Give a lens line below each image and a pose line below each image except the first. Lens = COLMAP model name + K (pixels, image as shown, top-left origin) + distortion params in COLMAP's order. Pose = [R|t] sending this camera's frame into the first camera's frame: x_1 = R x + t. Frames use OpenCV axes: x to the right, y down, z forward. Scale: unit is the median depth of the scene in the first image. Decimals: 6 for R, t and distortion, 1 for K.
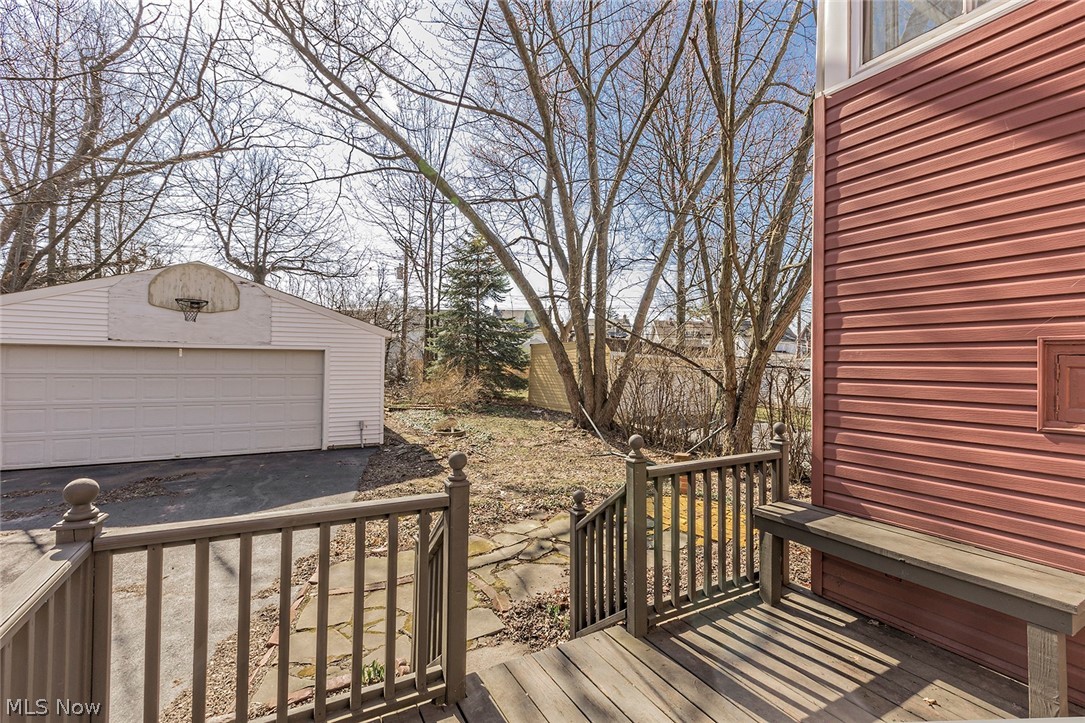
lens RADIAL K [[515.1, 0, 542.5], [0, 515.1, 361.5], [0, 0, 1]] dist [-0.002425, -0.000409]
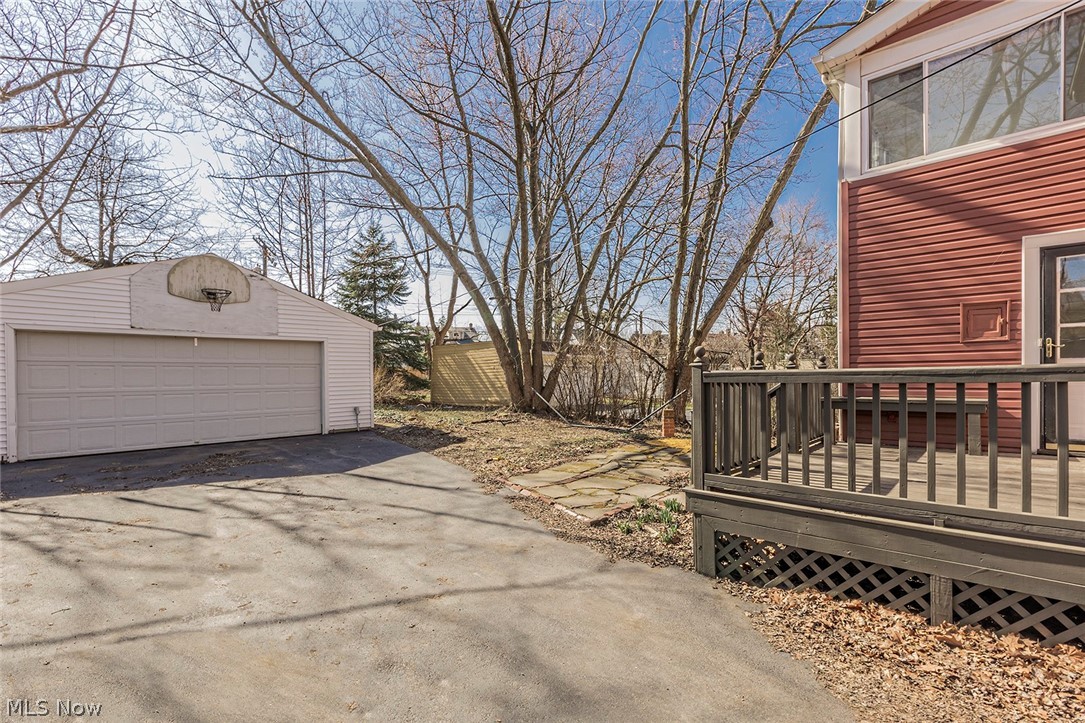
lens RADIAL K [[494.5, 0, 541.0], [0, 494.5, 376.8], [0, 0, 1]] dist [0.000868, 0.000051]
pose [[0.963764, -0.022734, 0.265785, -0.280793], [0.017266, 0.999589, 0.022891, 0.038539], [-0.266197, -0.017473, 0.963760, -0.127837]]
